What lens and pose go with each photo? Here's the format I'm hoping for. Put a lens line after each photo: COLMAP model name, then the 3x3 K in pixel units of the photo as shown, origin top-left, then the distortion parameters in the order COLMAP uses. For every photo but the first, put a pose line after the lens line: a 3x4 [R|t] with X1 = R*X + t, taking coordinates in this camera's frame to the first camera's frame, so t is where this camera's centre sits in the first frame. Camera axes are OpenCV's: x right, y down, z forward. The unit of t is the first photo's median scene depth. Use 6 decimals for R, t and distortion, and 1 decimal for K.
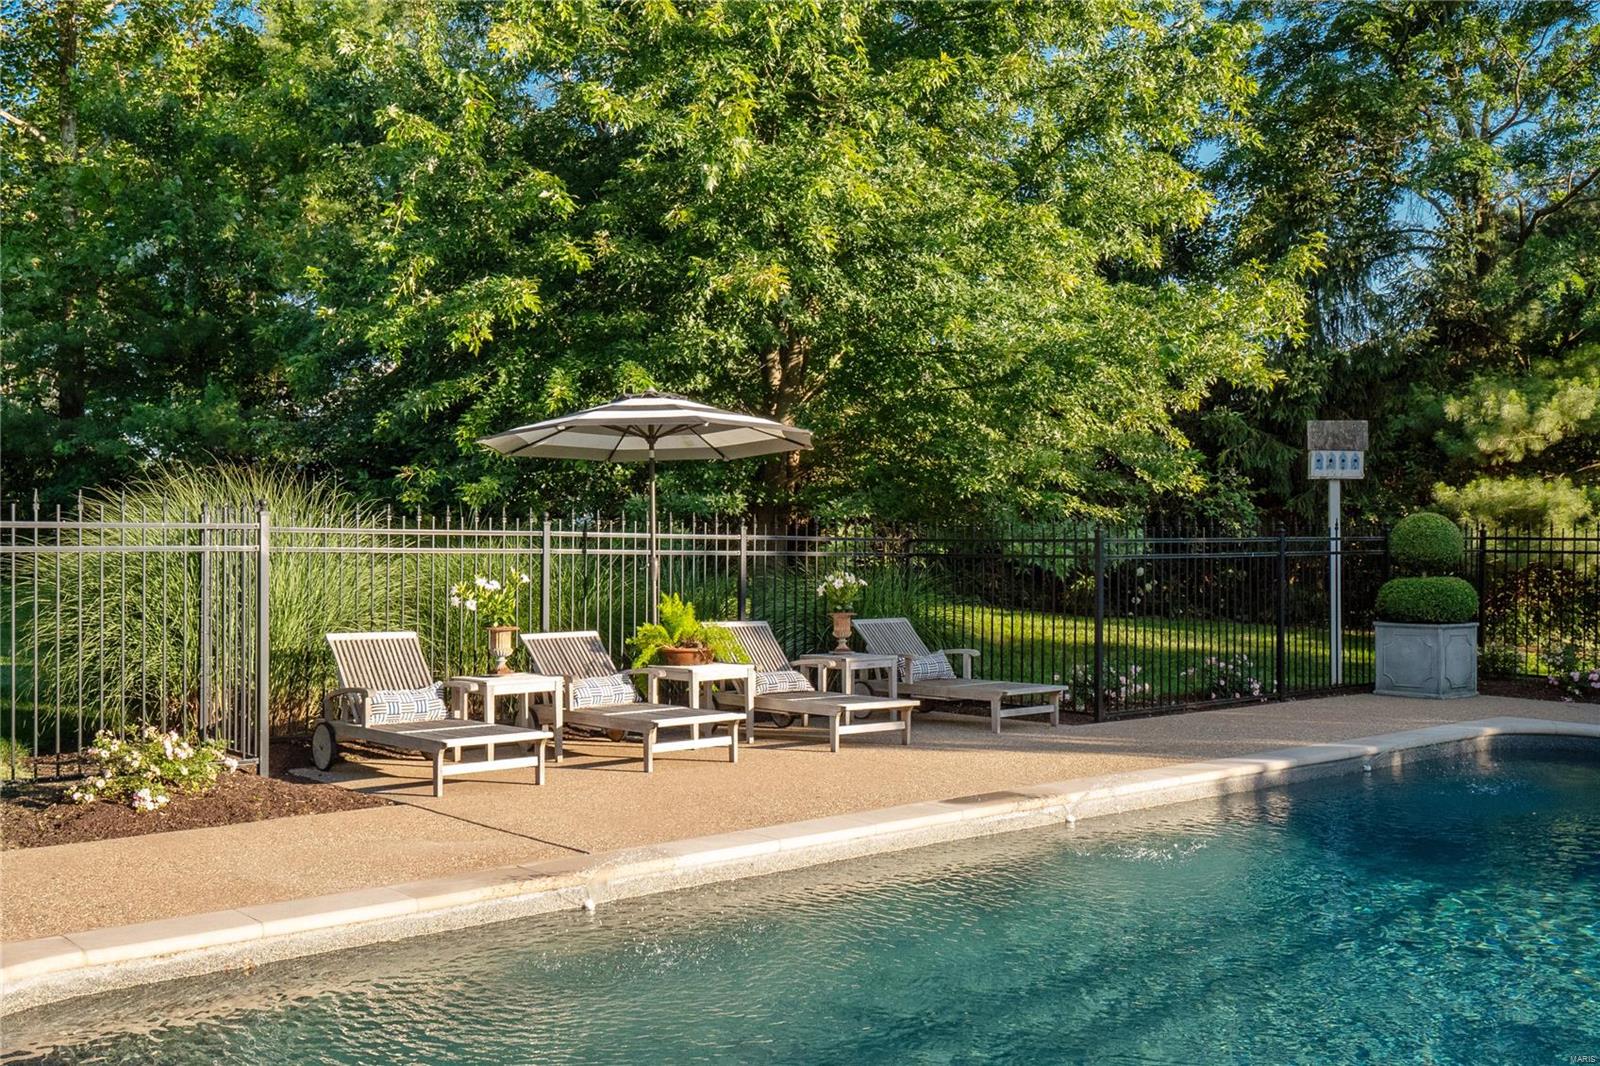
lens RADIAL K [[1559.4, 0, 790.2], [0, 1559.4, 534.7], [0, 0, 1]] dist [0.076928, -0.154118]
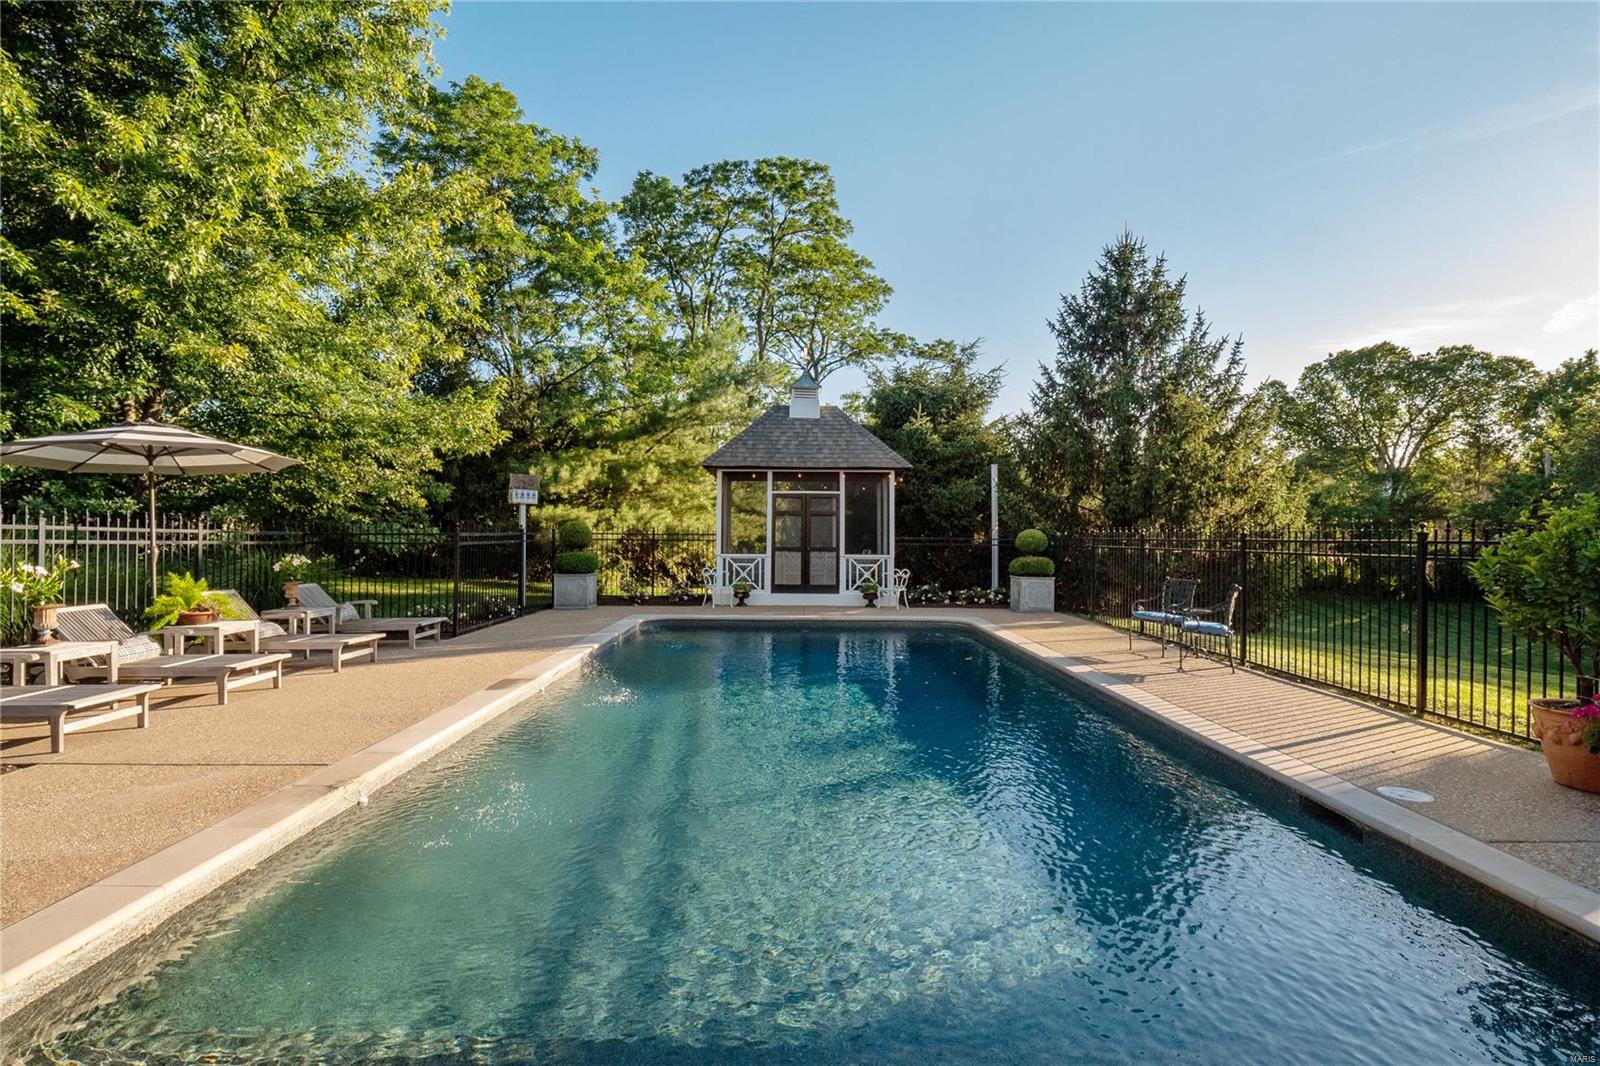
lens RADIAL K [[748.4, 0, 796.9], [0, 748.4, 532.8], [0, 0, 1]] dist [-0.004113, -0.006760]
pose [[0.634999, 0.004452, 0.772500, -0.192972], [-0.006126, 0.999981, -0.000728, 0.000226], [-0.772489, -0.004270, 0.635014, 0.142704]]
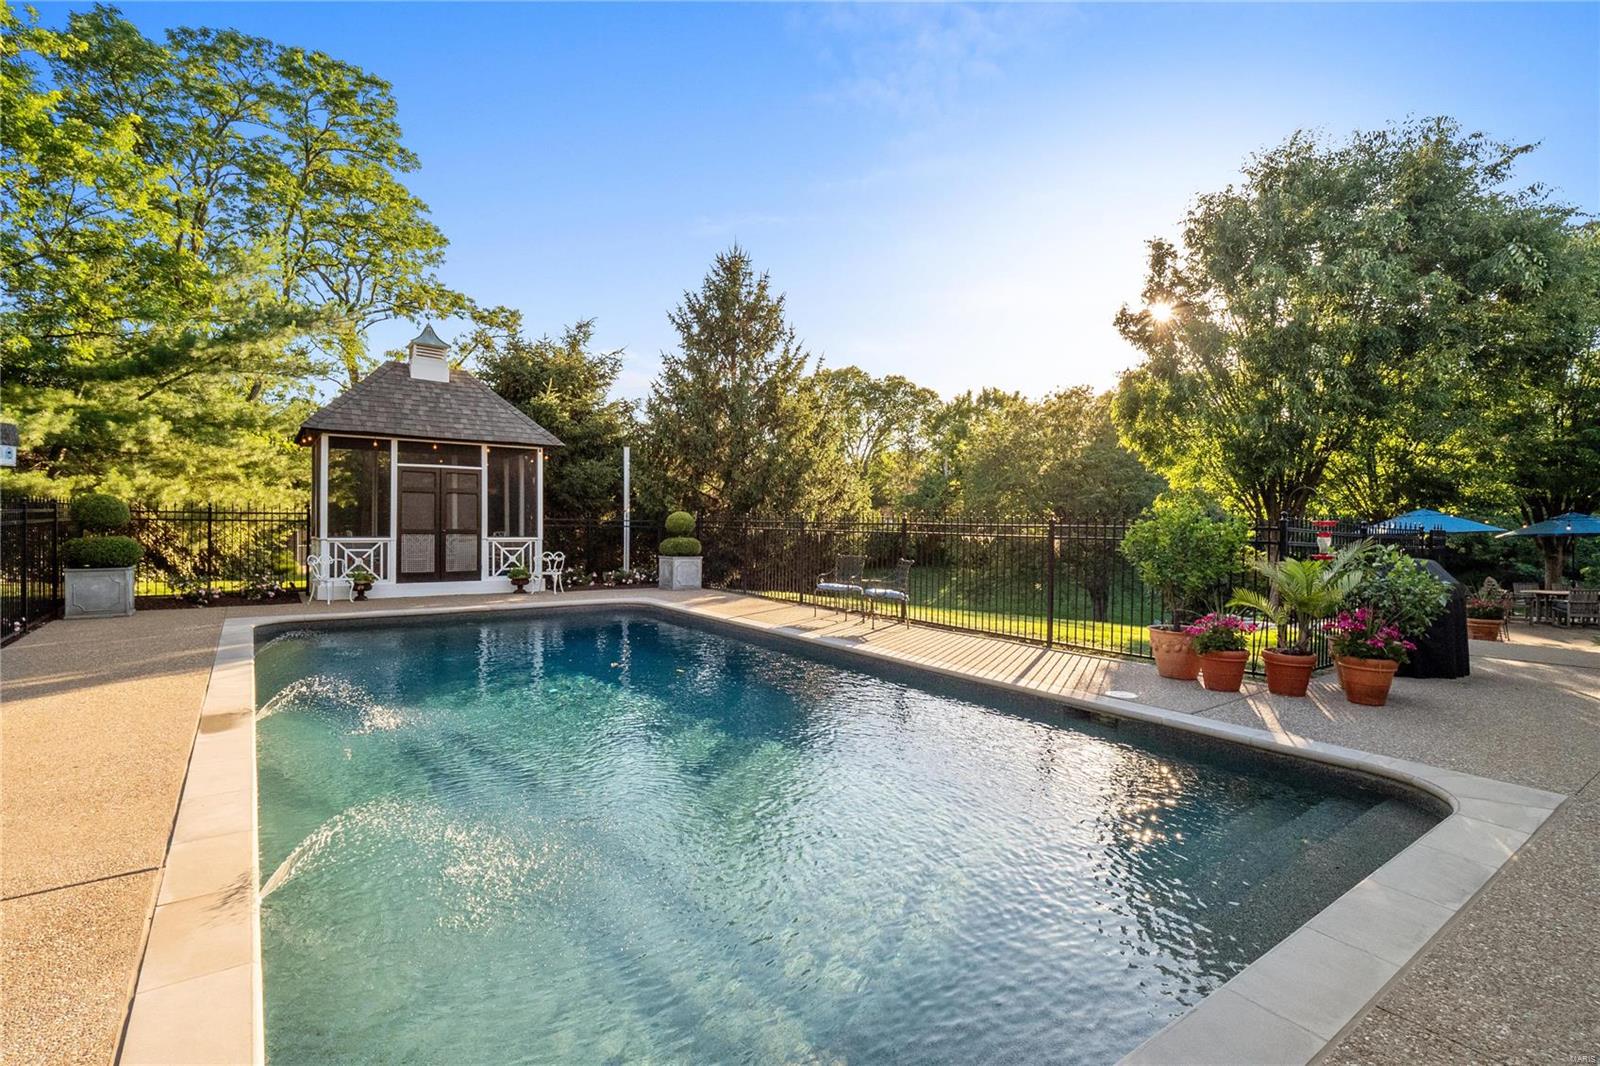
lens RADIAL K [[748.4, 0, 796.9], [0, 748.4, 532.8], [0, 0, 1]] dist [-0.004113, -0.006760]
pose [[0.060328, -0.018893, 0.998000, -0.272388], [-0.015136, 0.999689, 0.019840, -0.000900], [-0.998064, -0.016302, 0.060023, 0.316362]]
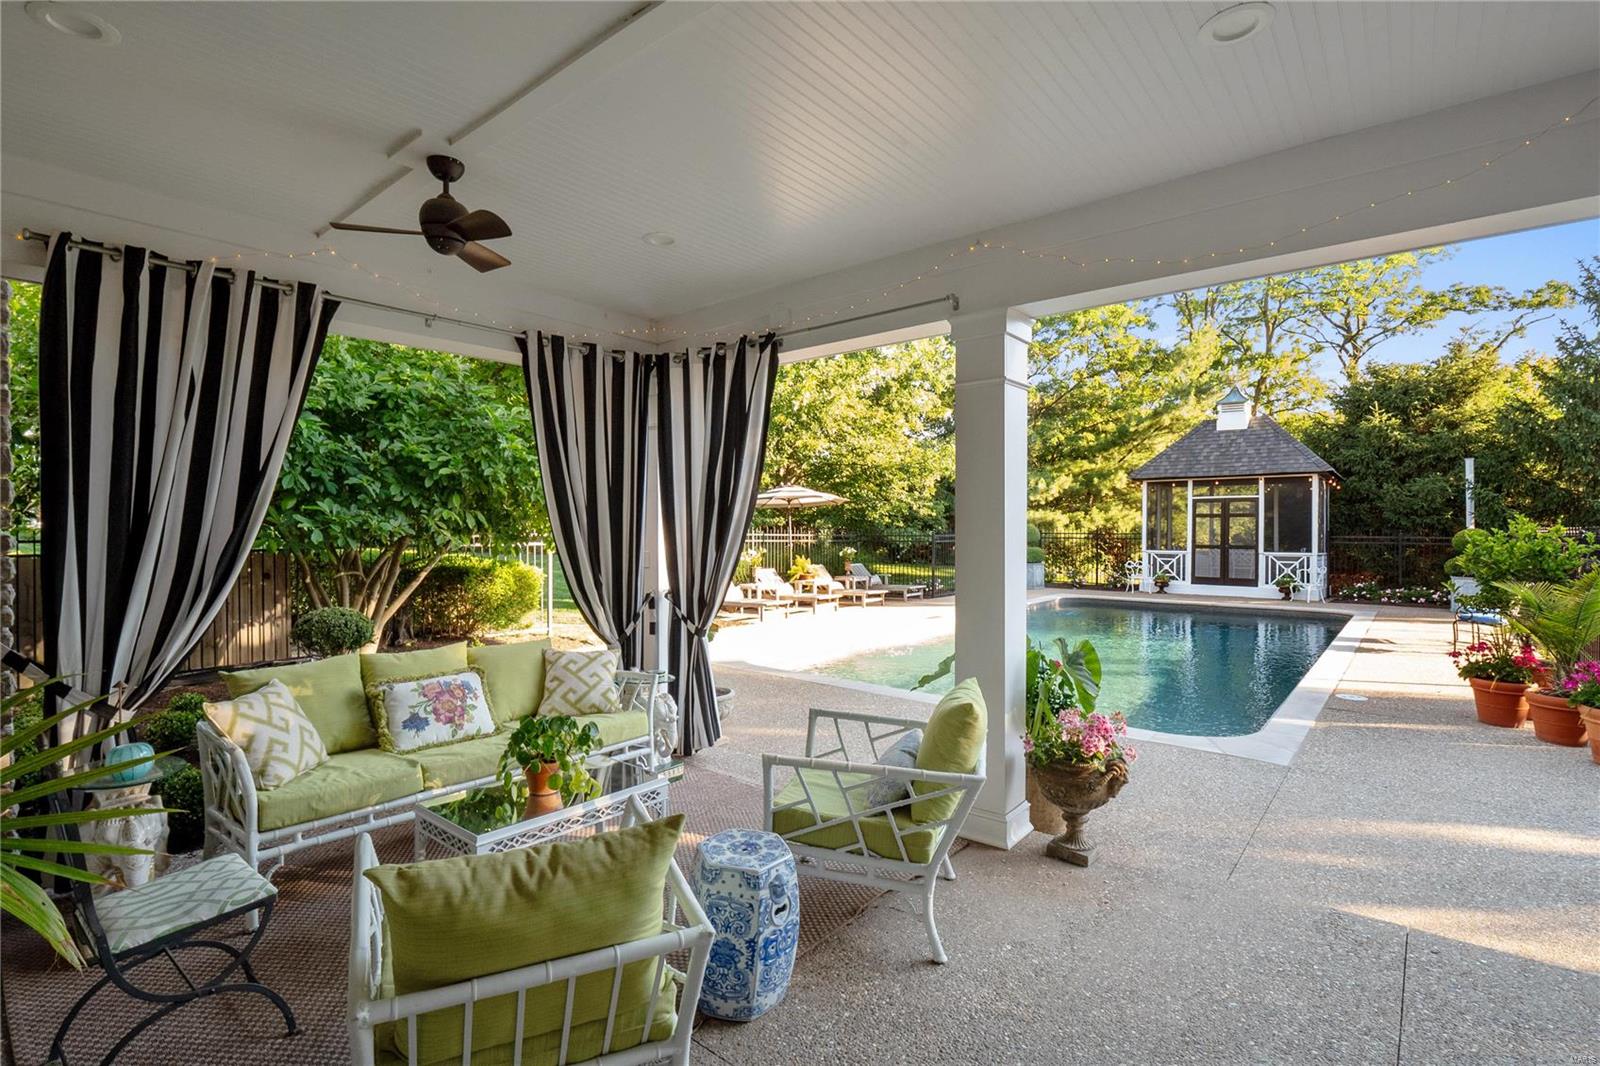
lens RADIAL K [[748.4, 0, 796.9], [0, 748.4, 532.8], [0, 0, 1]] dist [-0.004113, -0.006760]
pose [[0.985166, -0.003381, 0.171570, -0.260999], [0.002047, 0.999966, 0.007952, -0.011898], [-0.171591, -0.007483, 0.985140, -0.291208]]
